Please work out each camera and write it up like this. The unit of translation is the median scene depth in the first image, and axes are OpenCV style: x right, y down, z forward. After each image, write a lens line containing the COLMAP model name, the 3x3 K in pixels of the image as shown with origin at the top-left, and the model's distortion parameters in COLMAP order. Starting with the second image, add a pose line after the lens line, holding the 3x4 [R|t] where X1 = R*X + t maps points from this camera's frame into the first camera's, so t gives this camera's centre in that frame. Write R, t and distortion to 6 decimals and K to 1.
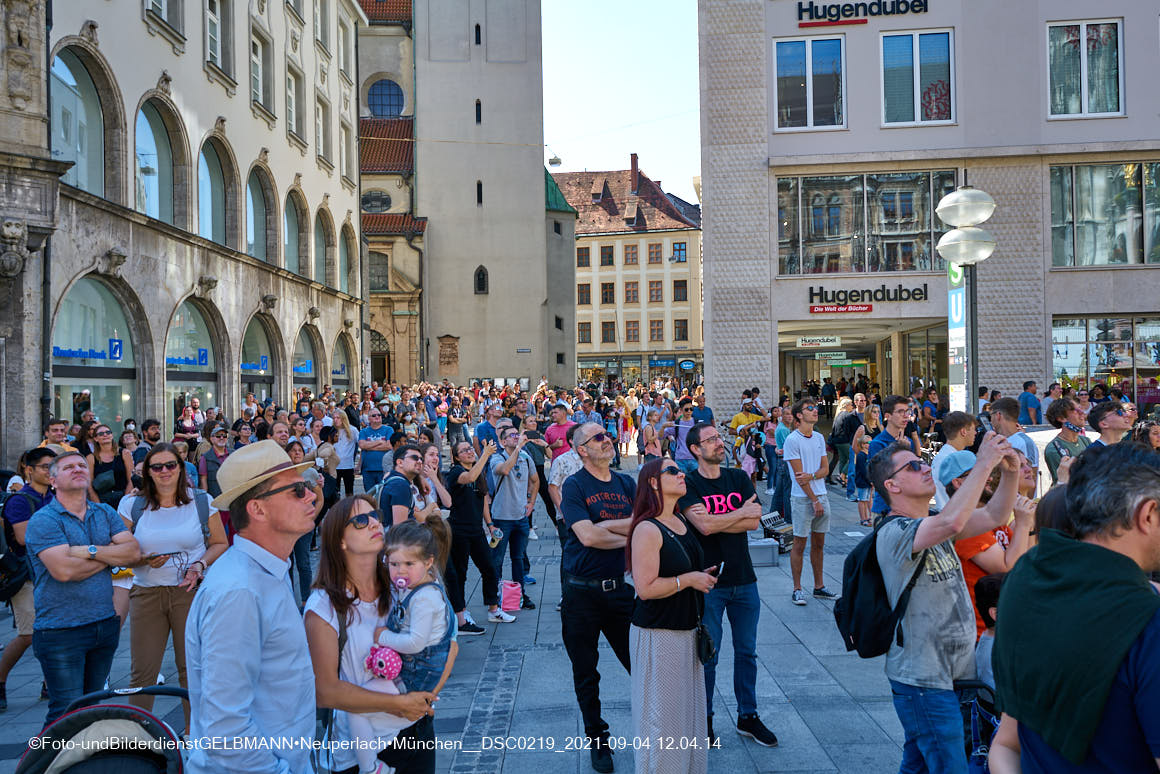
lens RADIAL K [[908.0, 0, 581.2], [0, 908.0, 382.6], [0, 0, 1]] dist [0.002127, 0.000907]
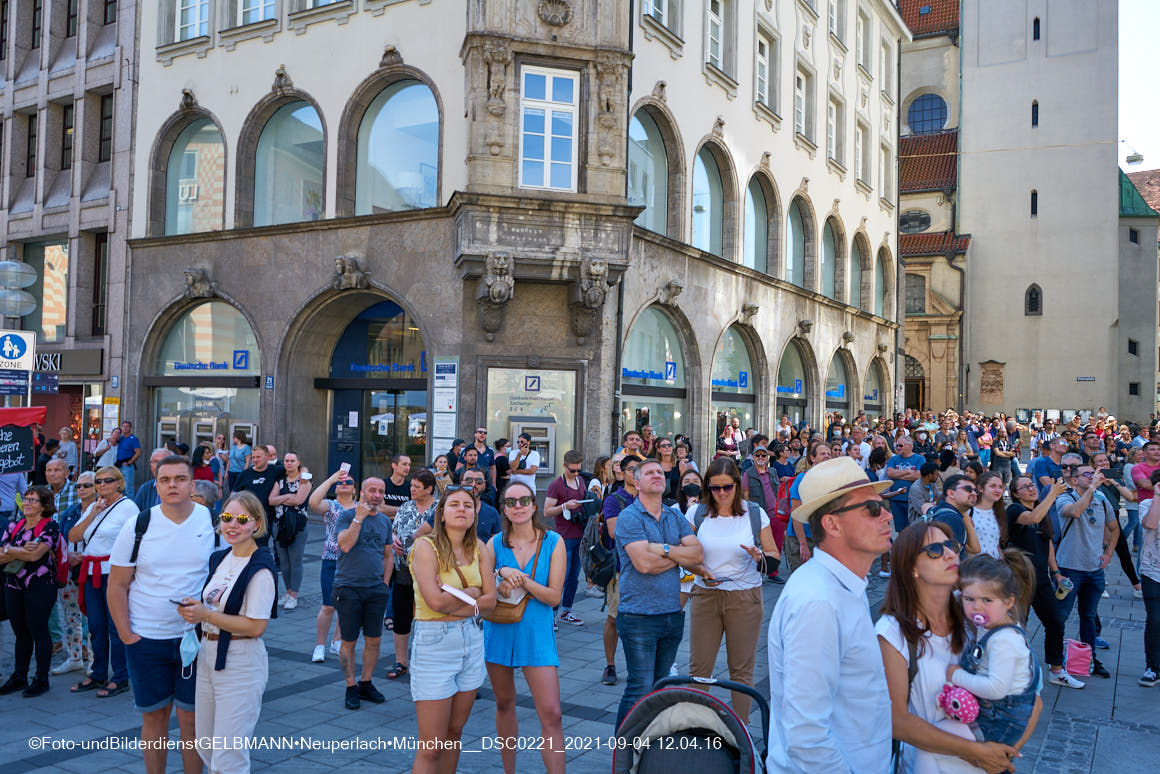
lens RADIAL K [[914.2, 0, 579.7], [0, 914.2, 382.7], [0, 0, 1]] dist [-0.000500, 0.002246]
pose [[0.843732, 0.019652, -0.536405, -0.006564], [-0.034315, 0.999260, -0.017365, 0.000916], [0.535667, 0.033058, 0.843782, -0.002847]]
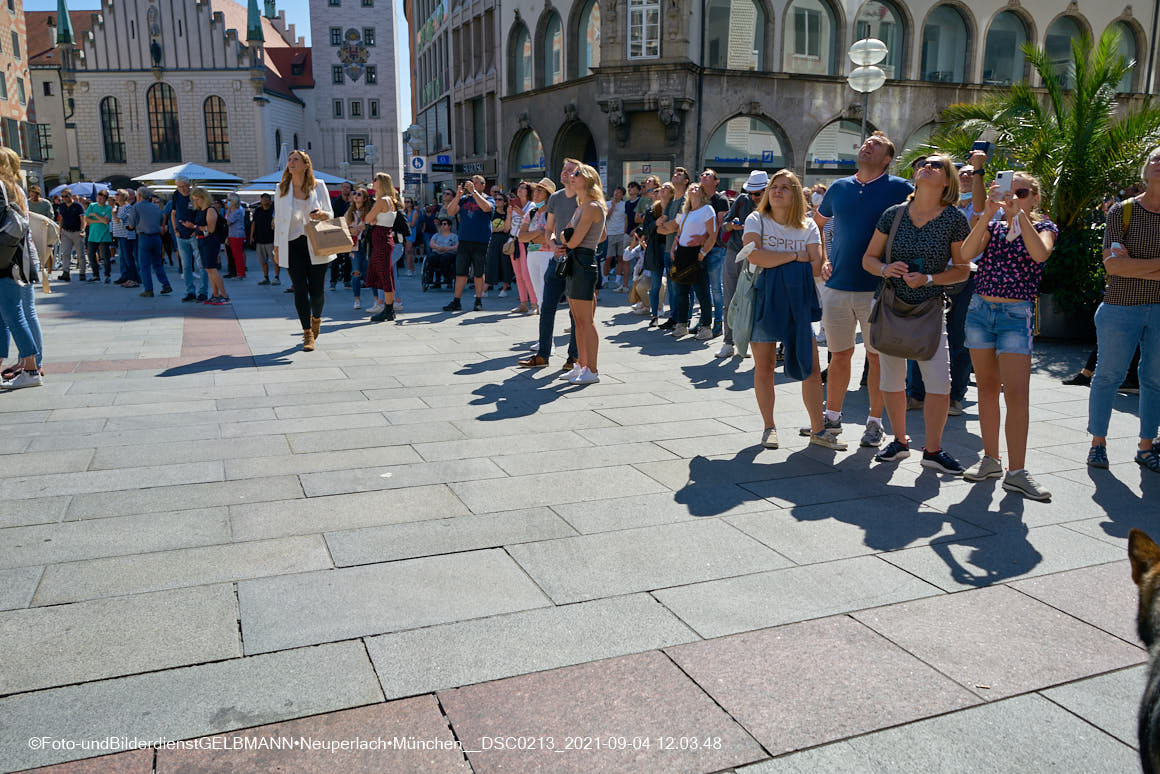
lens RADIAL K [[924.6, 0, 582.9], [0, 924.6, 390.3], [0, 0, 1]] dist [0.004189, 0.003244]
pose [[0.379908, 0.206195, -0.901750, 1.070590], [0.001797, 0.974673, 0.223627, 0.003194], [0.925022, -0.086578, 0.369916, -0.022629]]
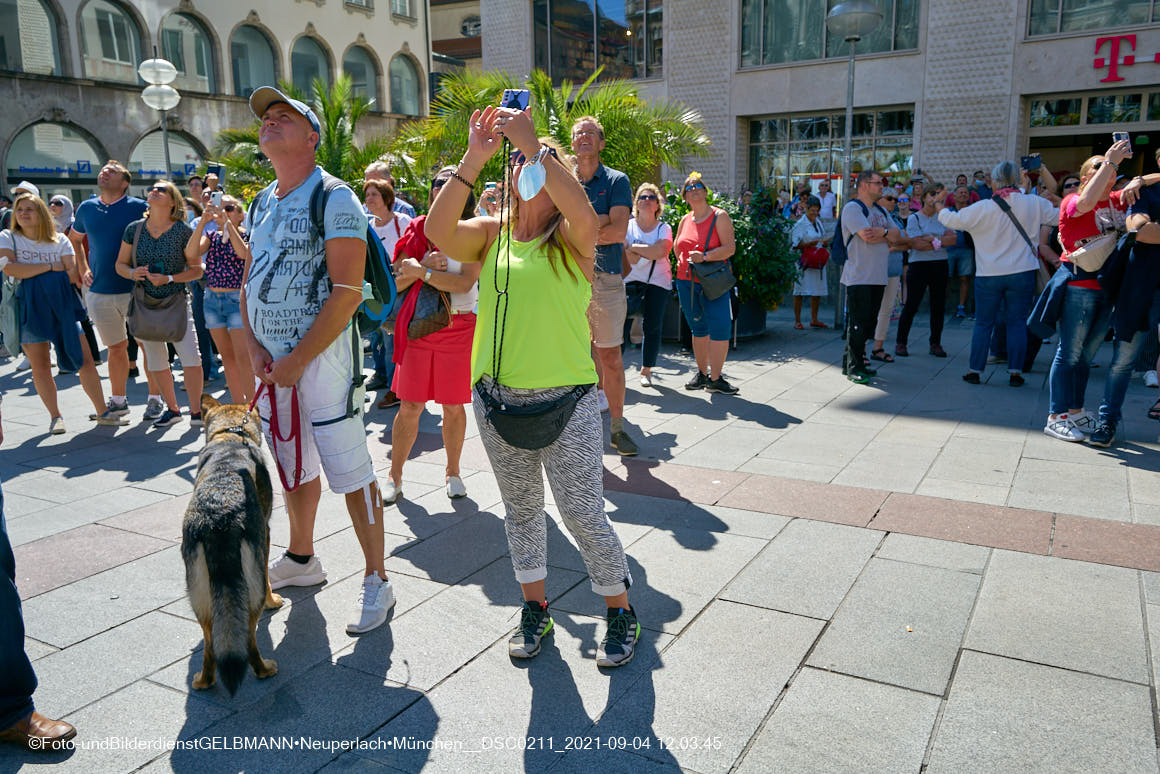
lens RADIAL K [[908.0, 0, 581.2], [0, 908.0, 382.6], [0, 0, 1]] dist [0.002127, 0.000907]
pose [[0.872997, 0.098554, -0.477665, 1.128068], [0.006319, 0.977004, 0.213128, 0.000402], [0.487685, -0.189078, 0.852298, -0.038695]]
